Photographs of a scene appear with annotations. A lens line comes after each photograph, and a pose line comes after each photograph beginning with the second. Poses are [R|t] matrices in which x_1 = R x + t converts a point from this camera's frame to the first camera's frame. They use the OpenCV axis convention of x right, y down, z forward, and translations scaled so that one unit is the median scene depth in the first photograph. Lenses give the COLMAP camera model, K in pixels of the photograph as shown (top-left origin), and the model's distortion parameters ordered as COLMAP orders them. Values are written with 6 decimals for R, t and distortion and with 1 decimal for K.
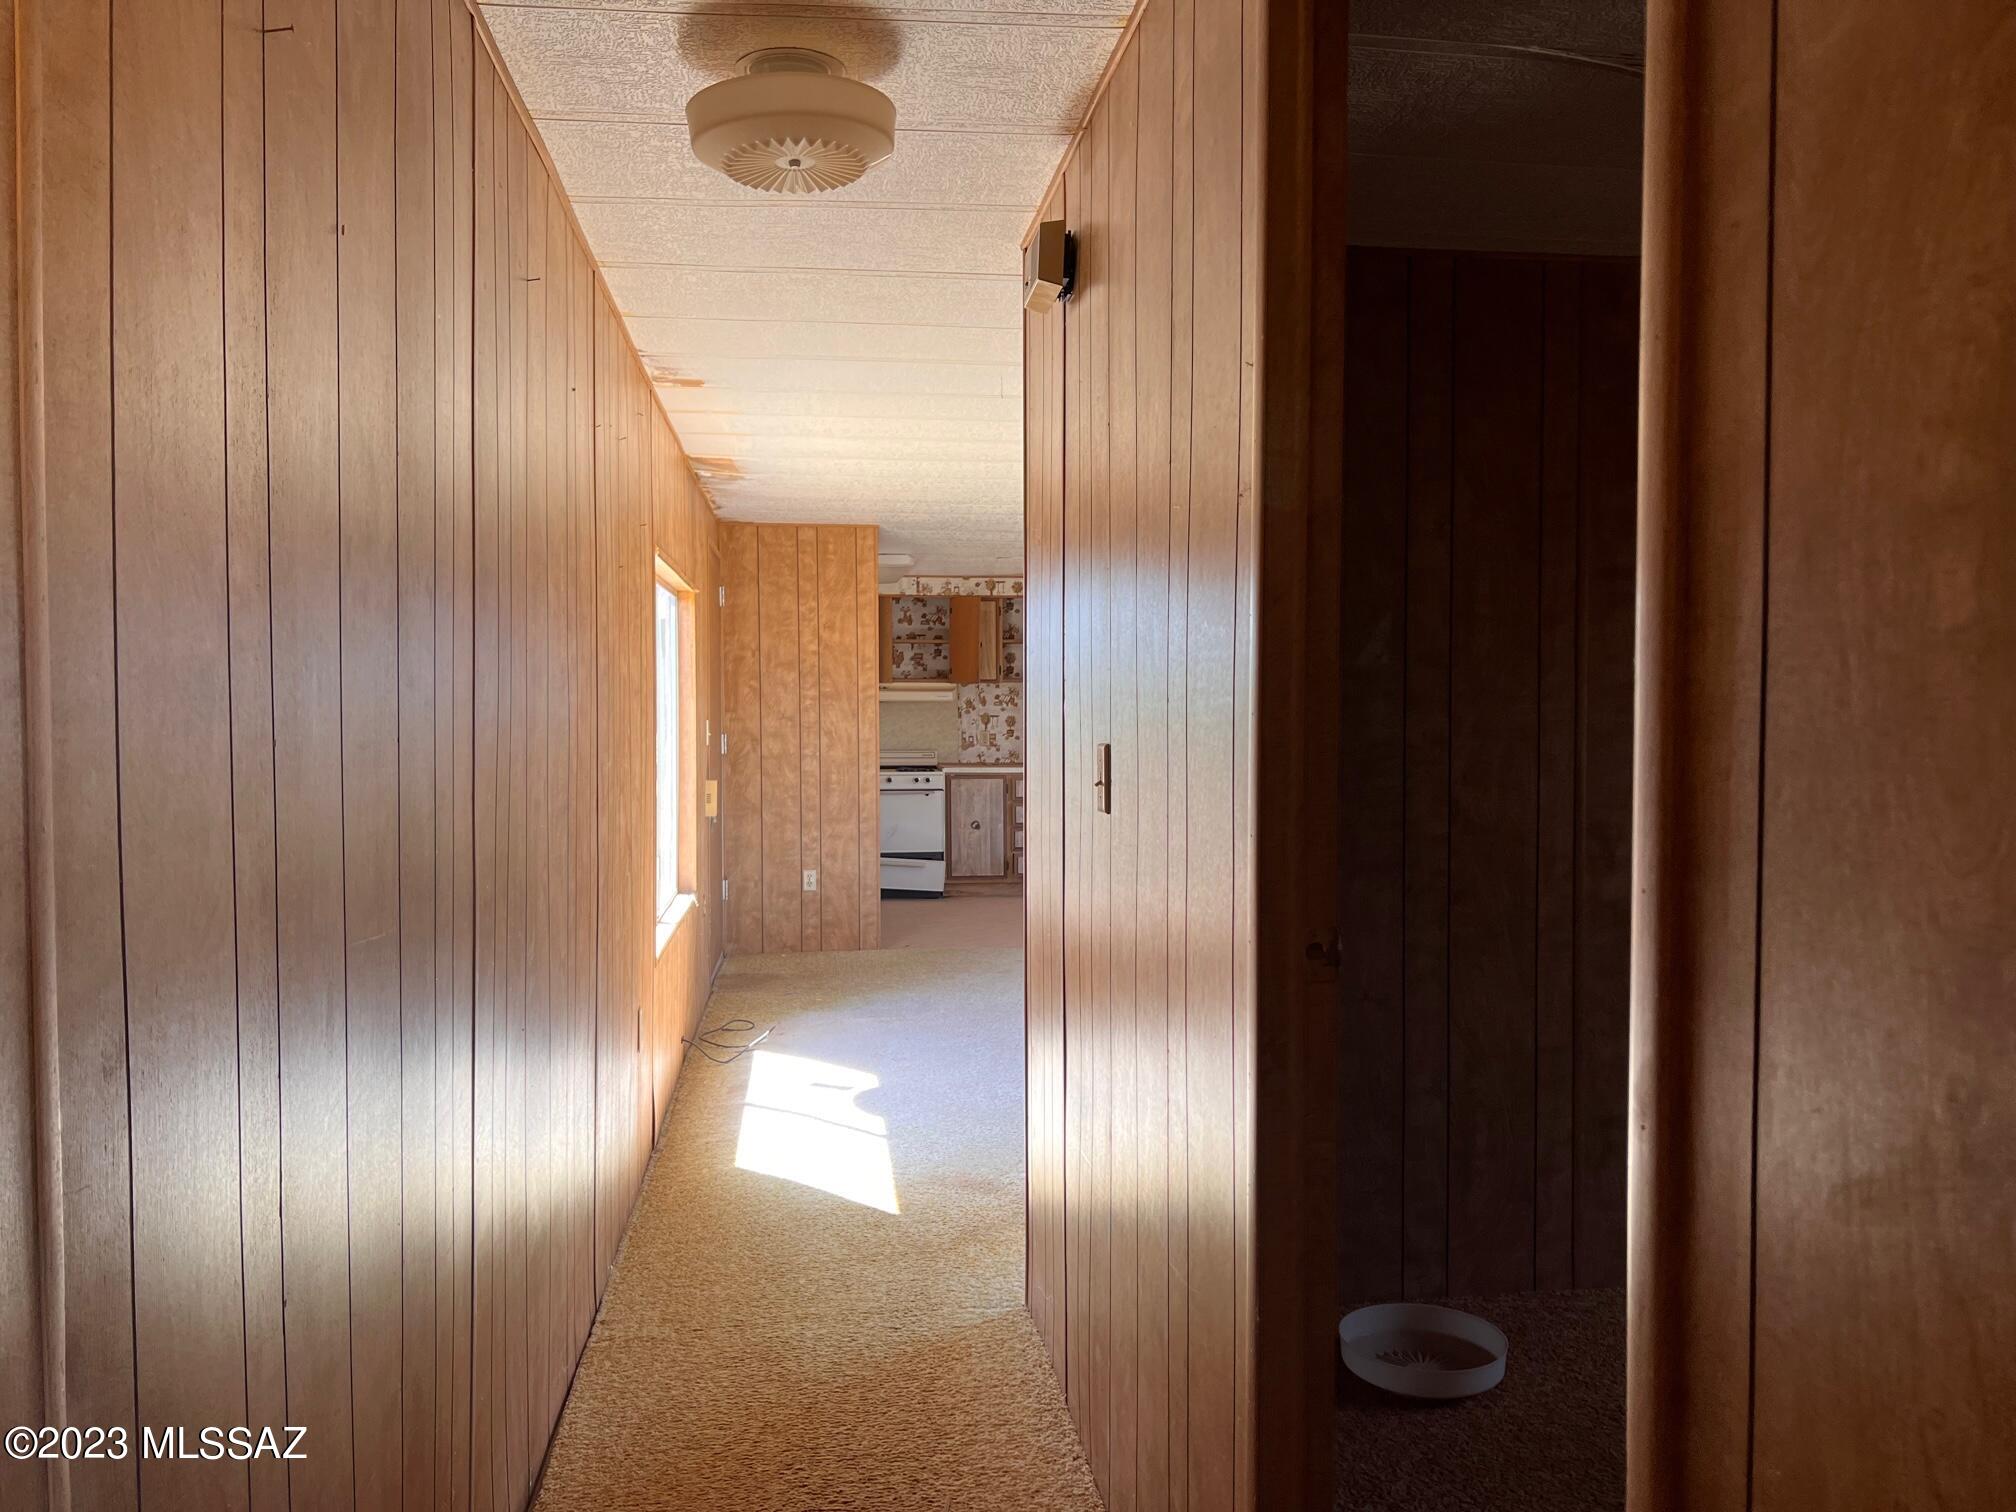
lens RADIAL K [[1535.1, 0, 1005.2], [0, 1535.1, 766.2], [0, 0, 1]] dist [-0.011430, -0.006525]
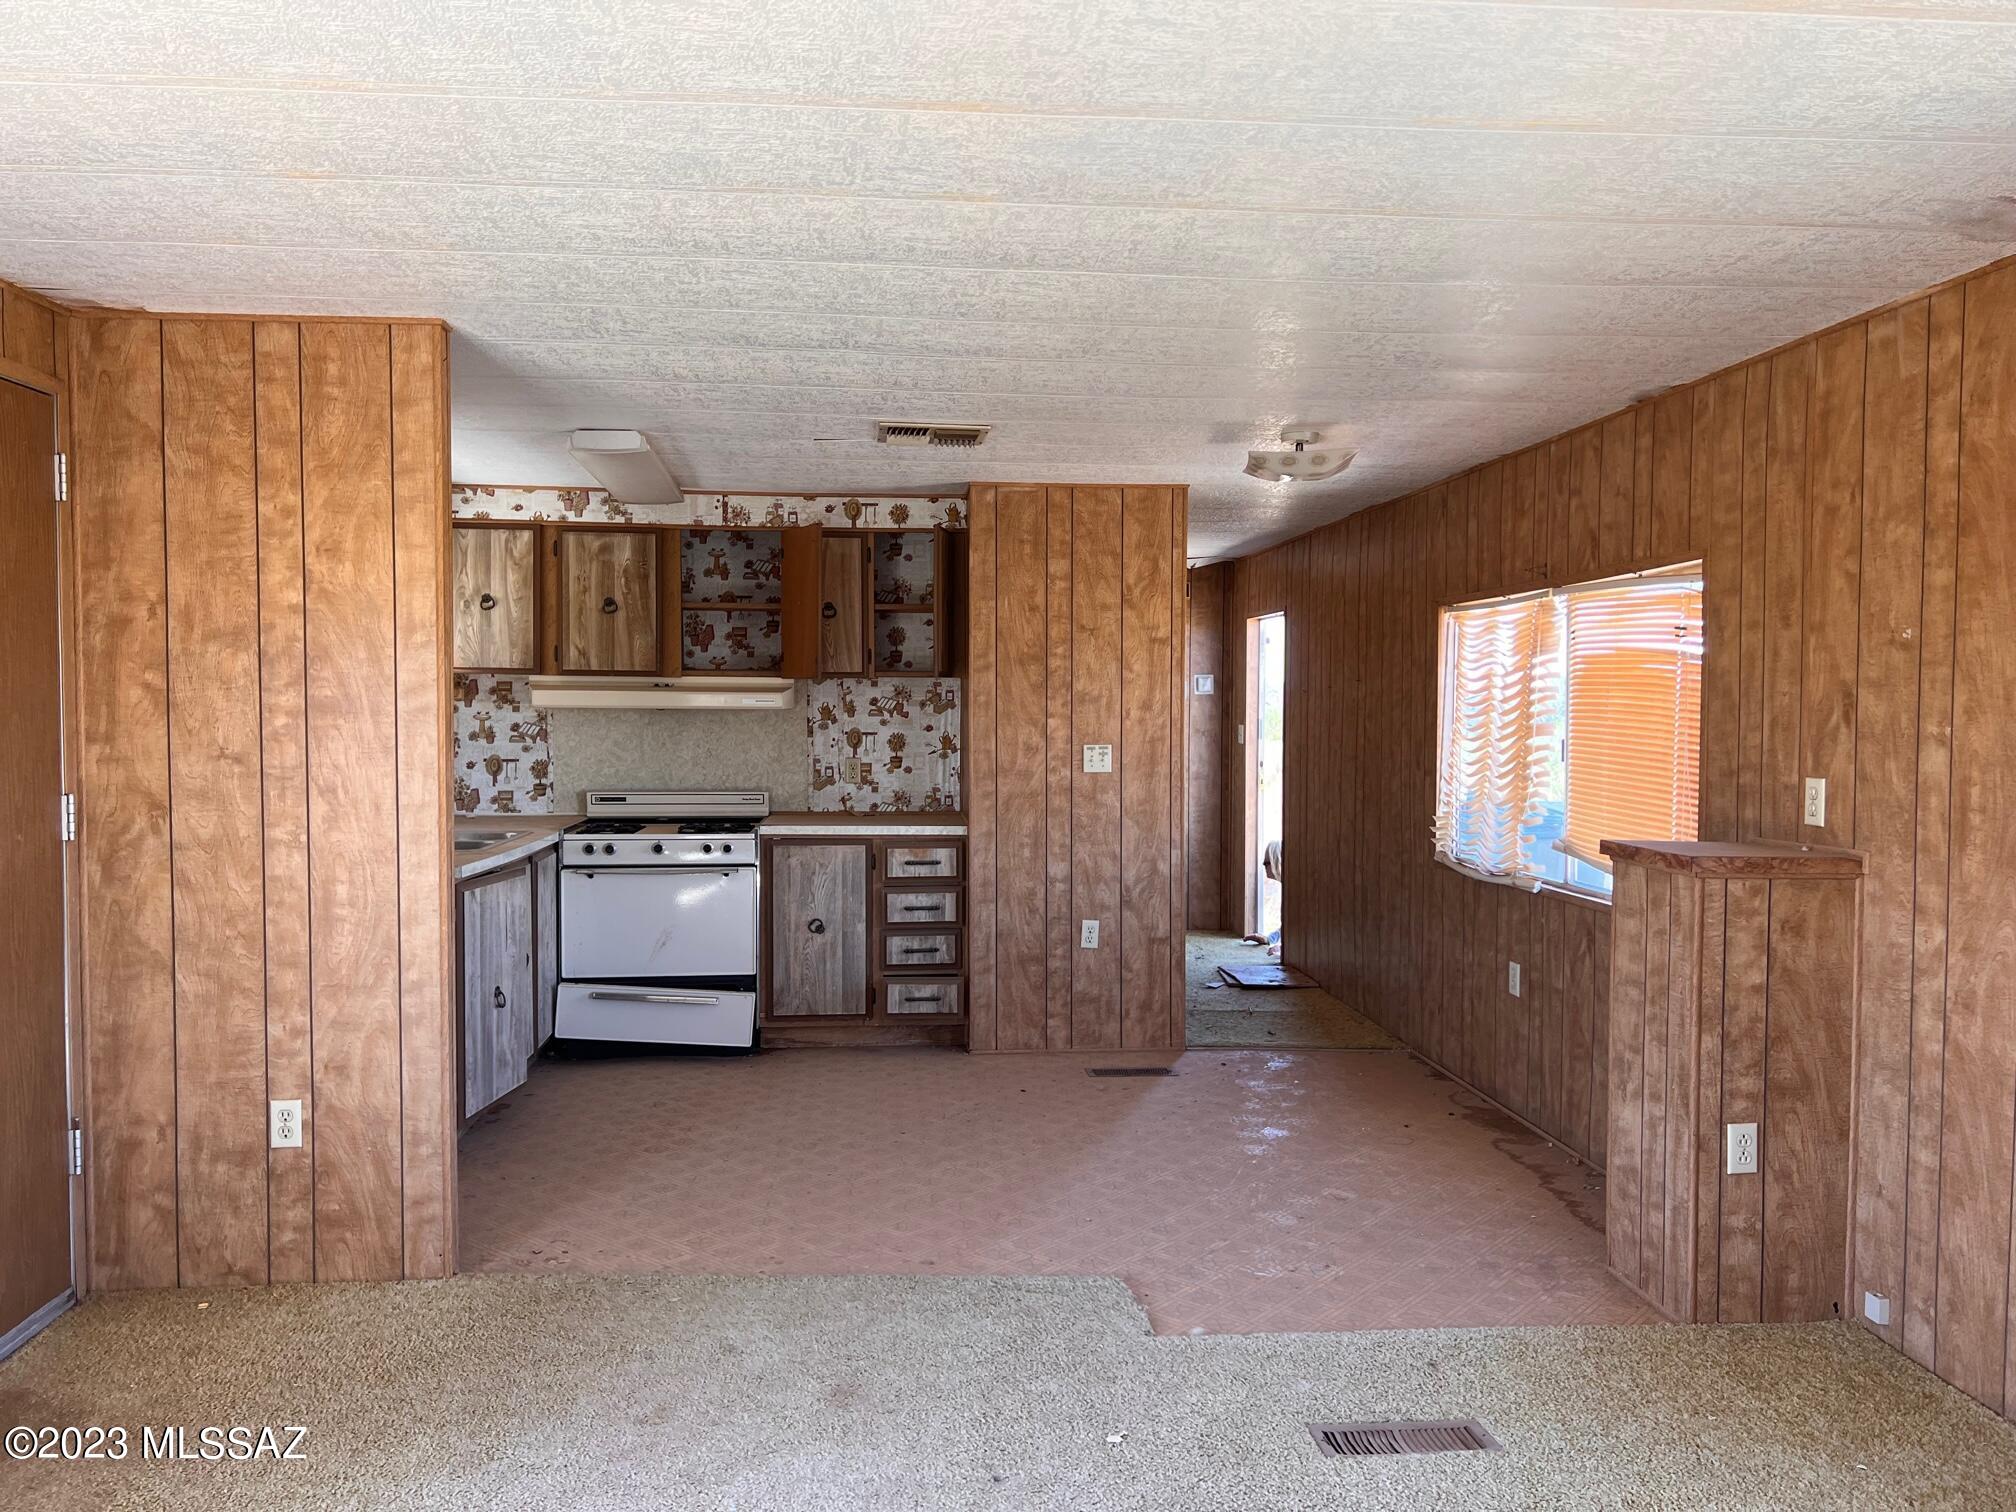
lens RADIAL K [[1535.1, 0, 1006.3], [0, 1535.1, 746.3], [0, 0, 1]] dist [-0.011430, -0.006525]
pose [[0.999250, 0.006315, -0.038206, 0.095917], [-0.006637, 0.999943, -0.008314, -0.032054], [0.038151, 0.008562, 0.999235, 0.565650]]
